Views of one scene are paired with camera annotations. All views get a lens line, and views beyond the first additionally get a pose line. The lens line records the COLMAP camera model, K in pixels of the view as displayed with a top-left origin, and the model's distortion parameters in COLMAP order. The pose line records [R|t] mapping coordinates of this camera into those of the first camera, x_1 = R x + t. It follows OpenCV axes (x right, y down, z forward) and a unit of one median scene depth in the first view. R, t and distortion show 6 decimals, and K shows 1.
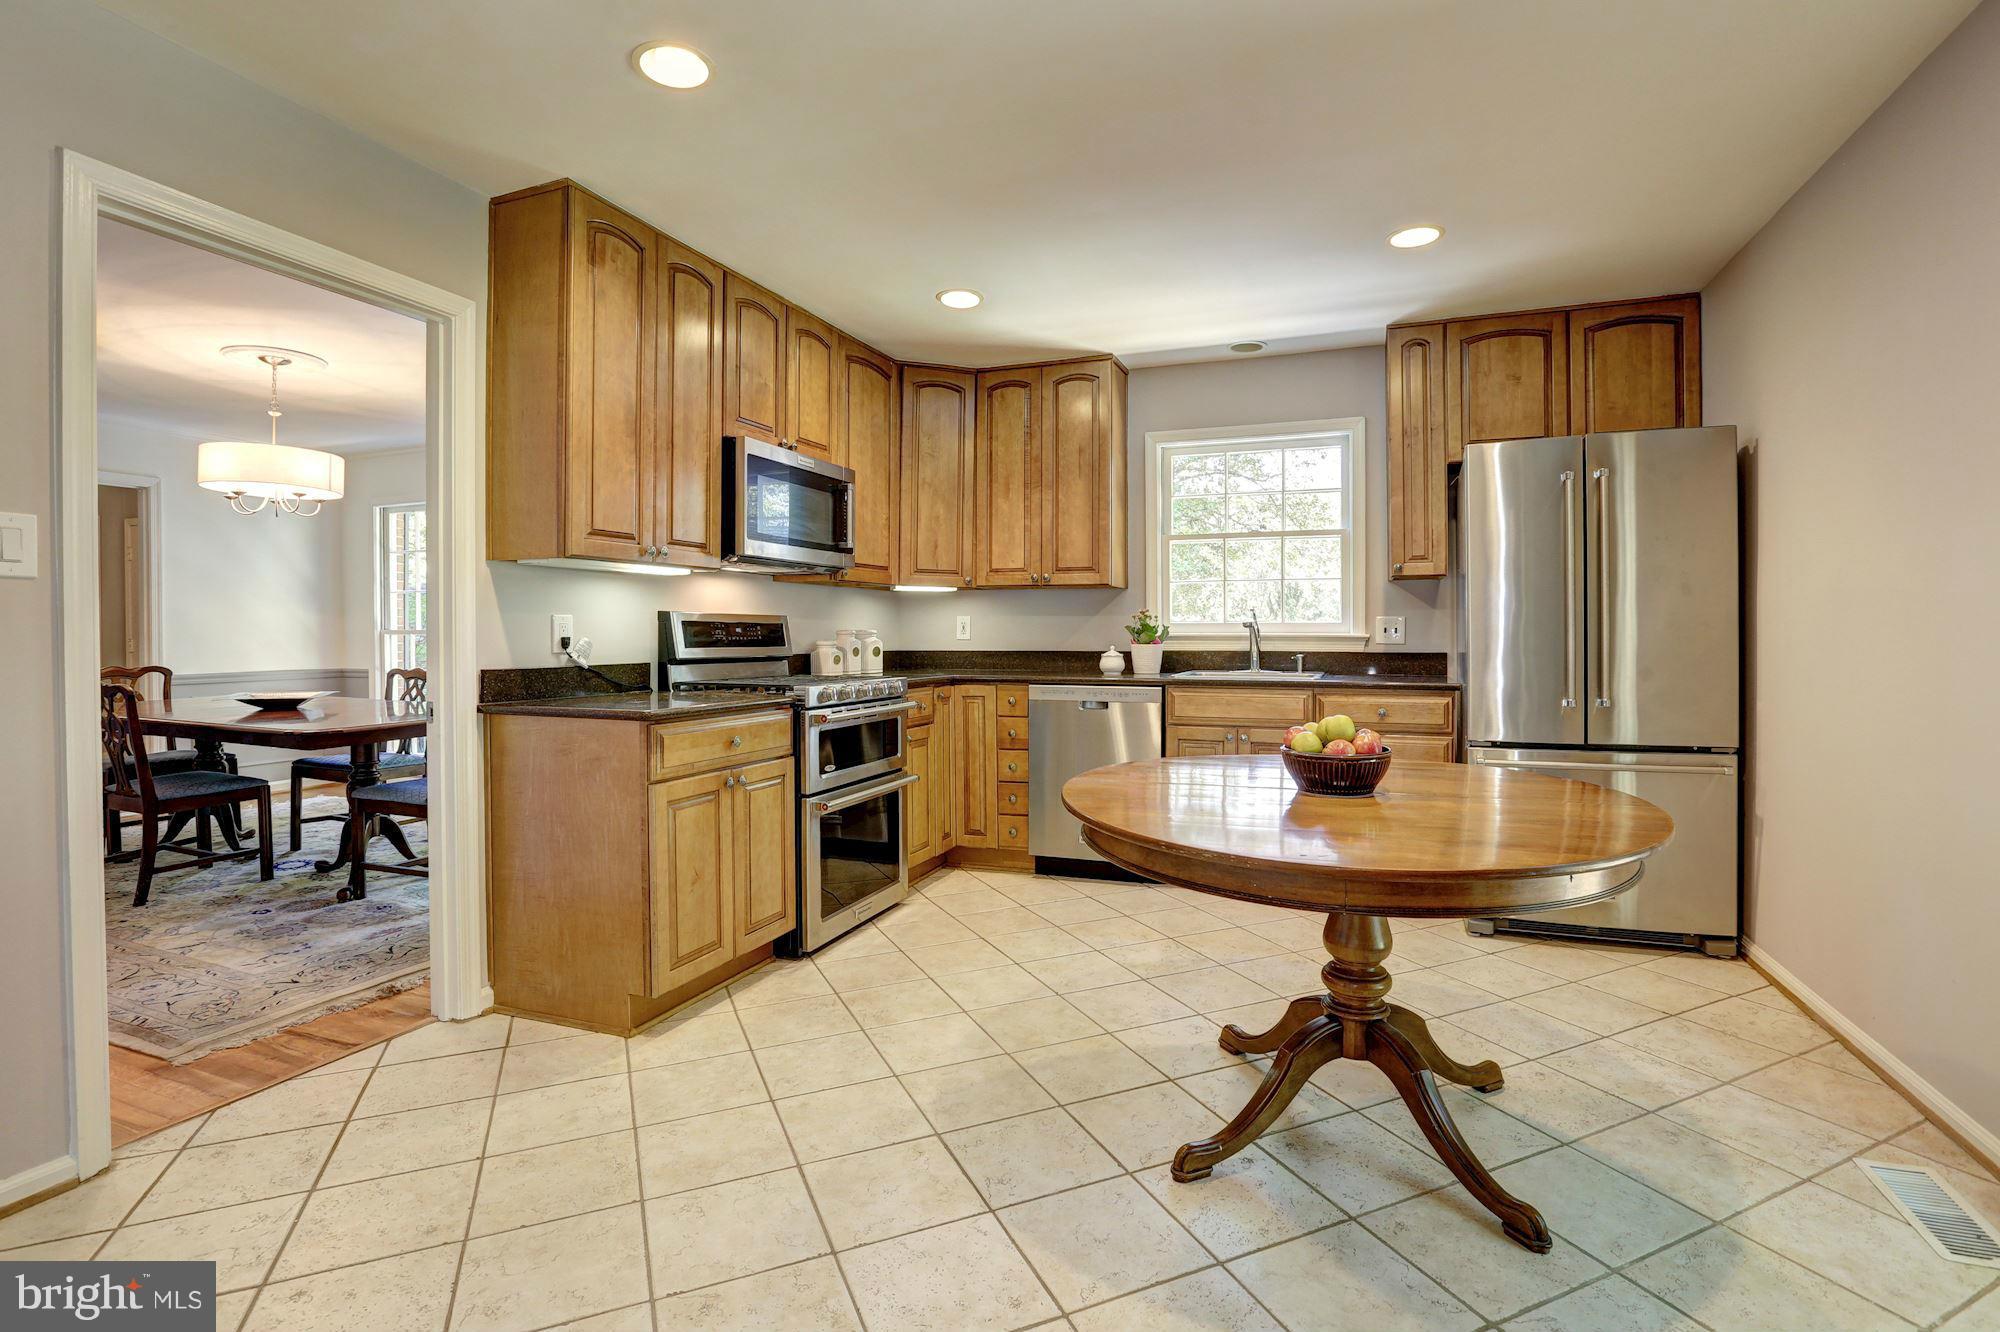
lens RADIAL K [[946.9, 0, 998.9], [0, 946.9, 642.7], [0, 0, 1]] dist [-0.049895, 0.024629]
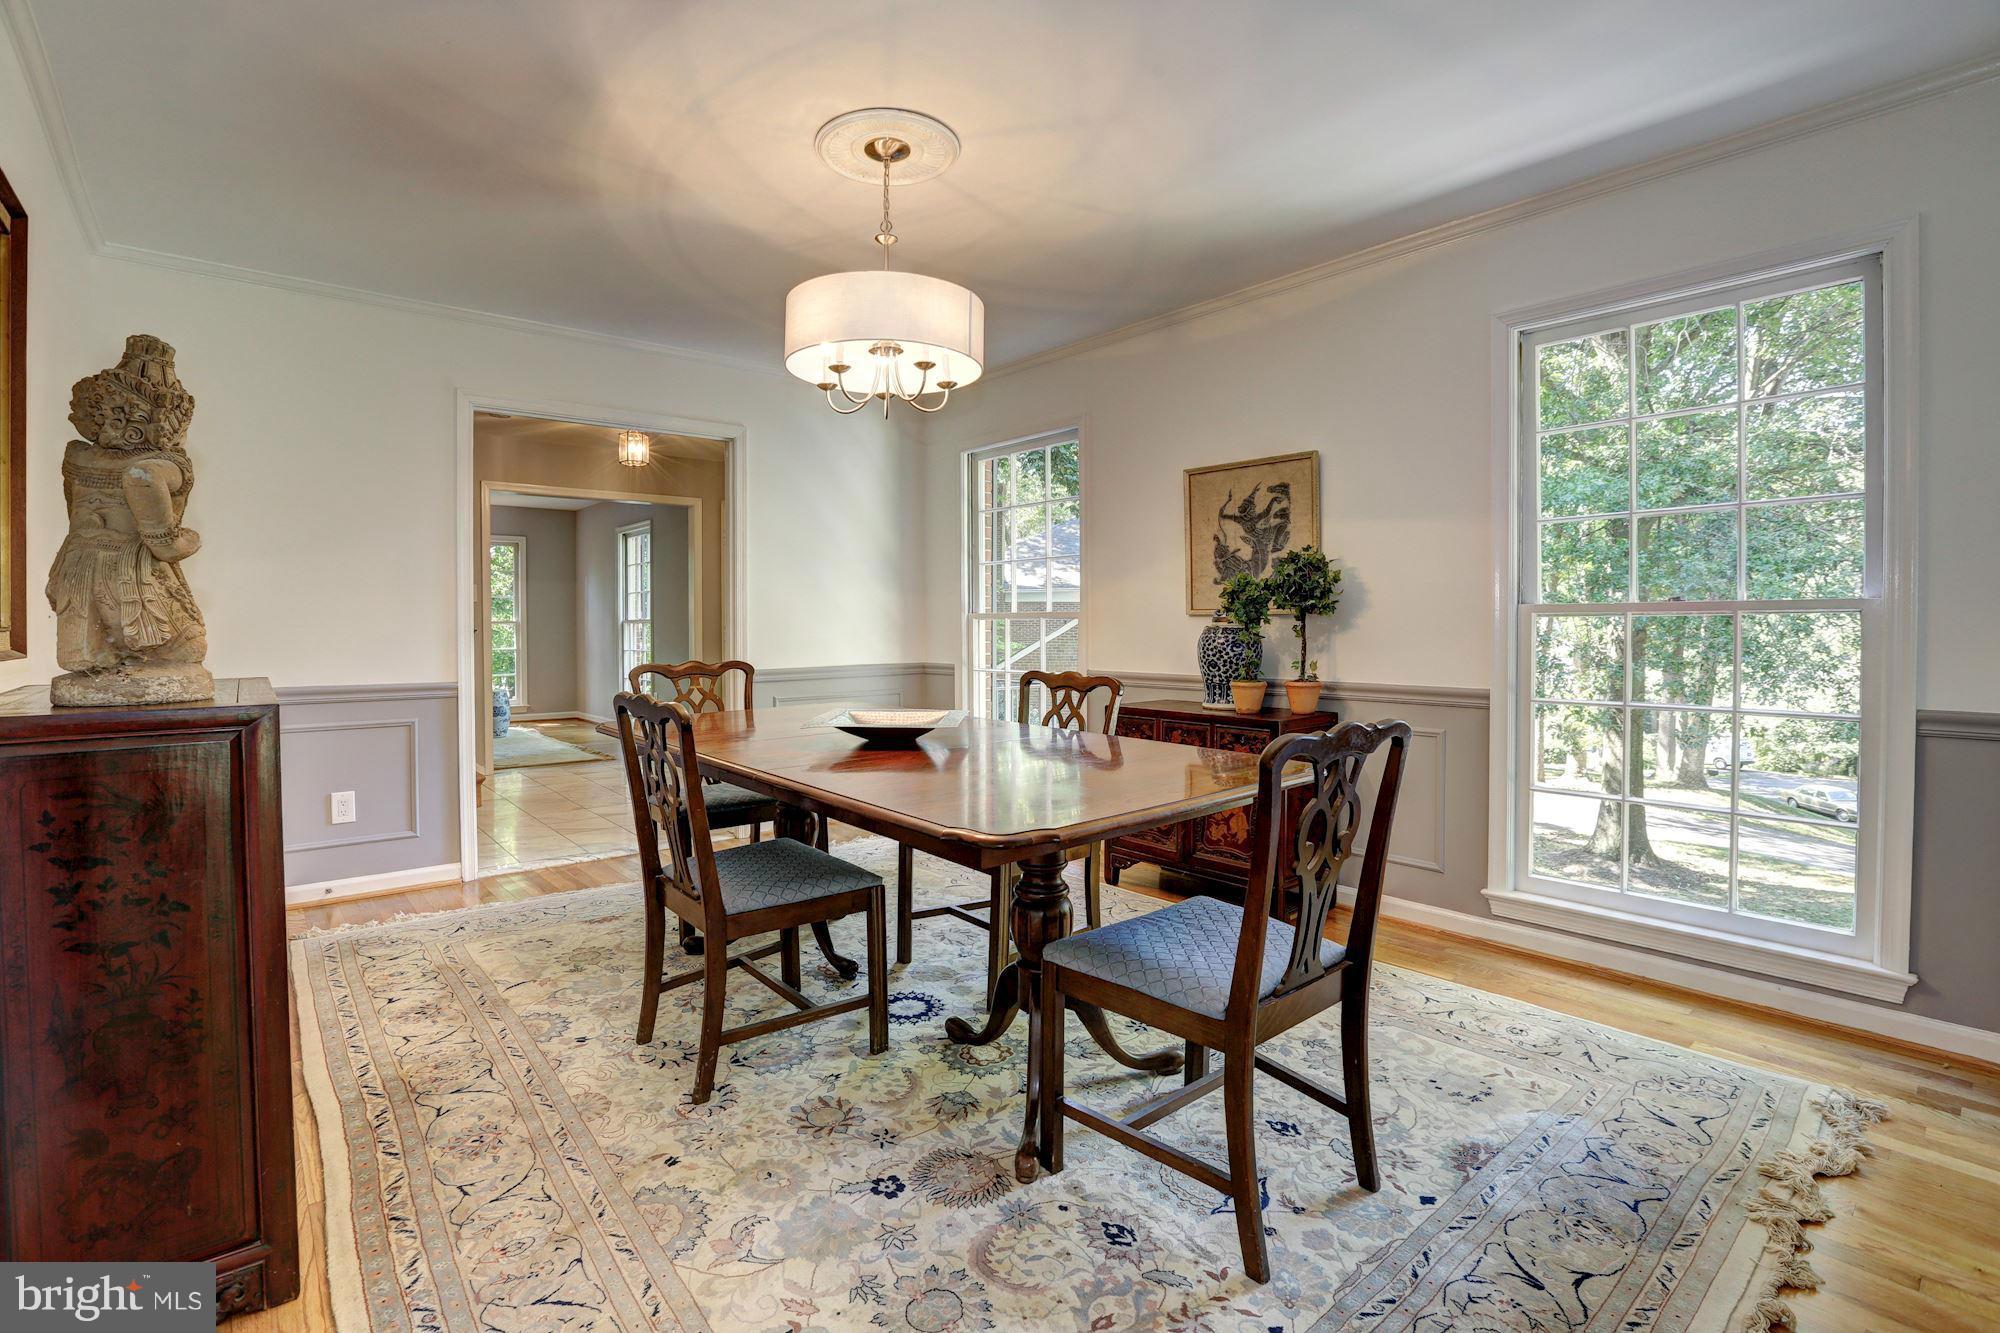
lens RADIAL K [[946.9, 0, 998.9], [0, 946.9, 643.2], [0, 0, 1]] dist [-0.049895, 0.024629]
pose [[0.883778, 0.003577, -0.467894, -0.438530], [0.003060, 0.999905, 0.013422, 0.000675], [0.467897, -0.013294, 0.883683, 0.508330]]
